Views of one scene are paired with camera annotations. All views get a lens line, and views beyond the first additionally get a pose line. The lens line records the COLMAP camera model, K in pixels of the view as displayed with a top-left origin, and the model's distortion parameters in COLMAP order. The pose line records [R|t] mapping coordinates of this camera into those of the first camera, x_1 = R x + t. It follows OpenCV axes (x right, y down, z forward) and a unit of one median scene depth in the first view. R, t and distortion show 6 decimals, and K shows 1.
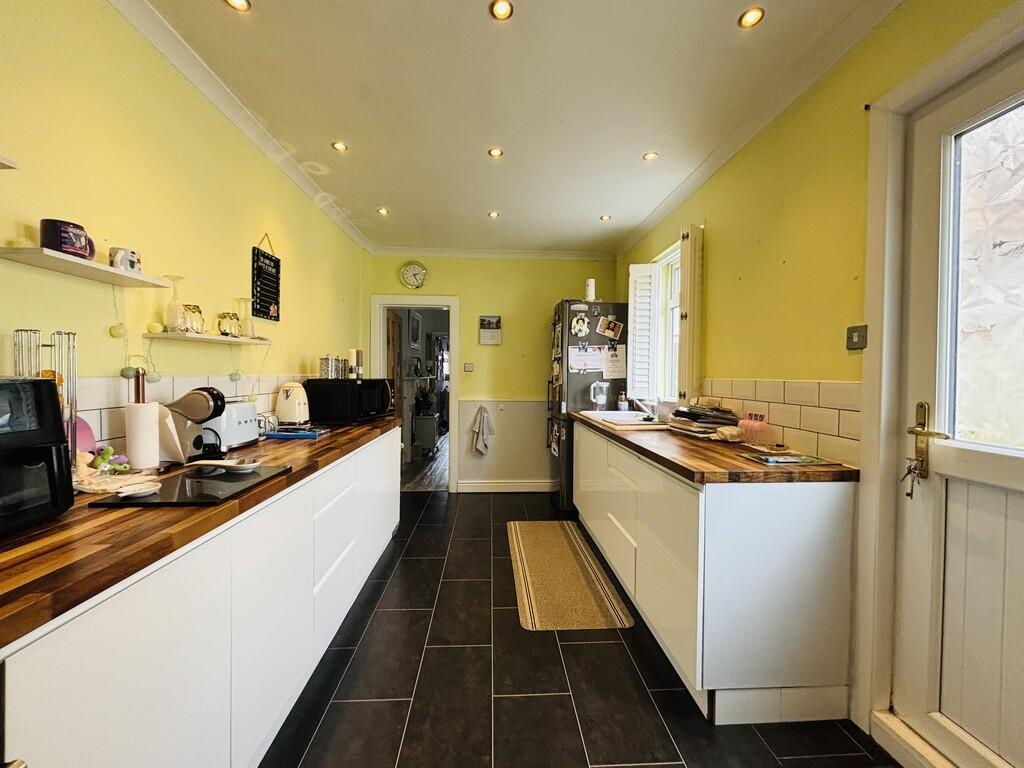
lens RADIAL K [[411.2, 0, 512.5], [0, 411.2, 381.5], [0, 0, 1]] dist [0.001693, 0.000053]
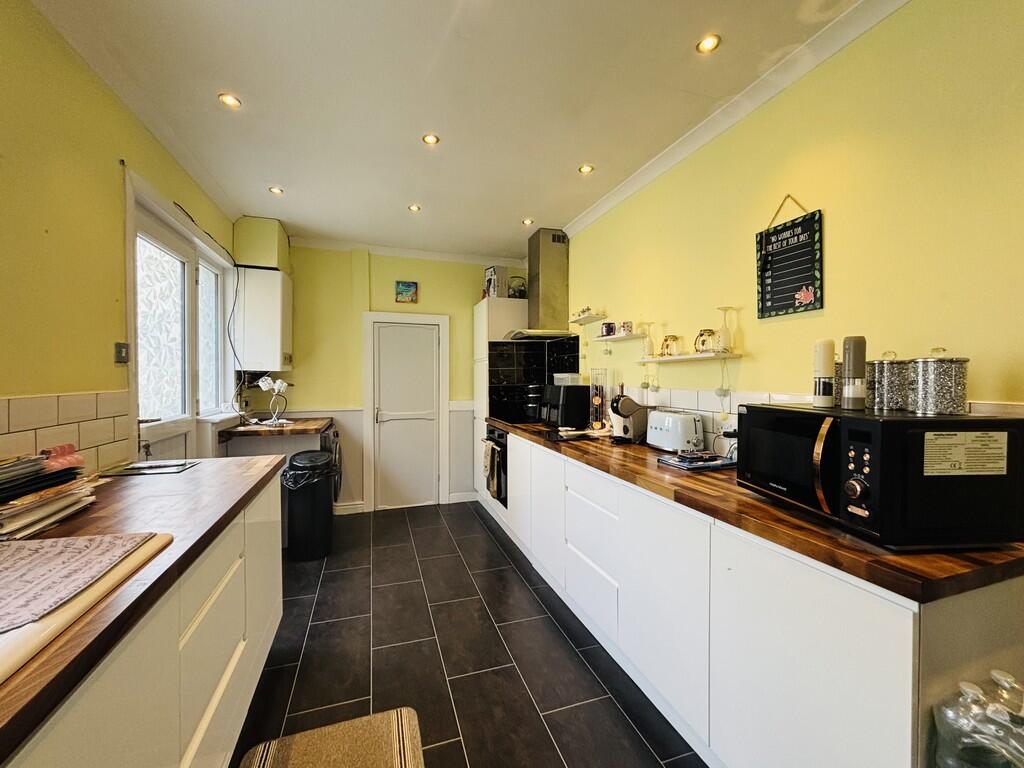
lens RADIAL K [[411.2, 0, 509.8], [0, 411.2, 381.3], [0, 0, 1]] dist [0.001693, 0.000053]
pose [[-0.963814, -0.008080, -0.266452, 0.069625], [-0.015322, 0.999567, 0.025112, -0.058695], [0.266134, 0.028286, -0.963521, 1.963562]]
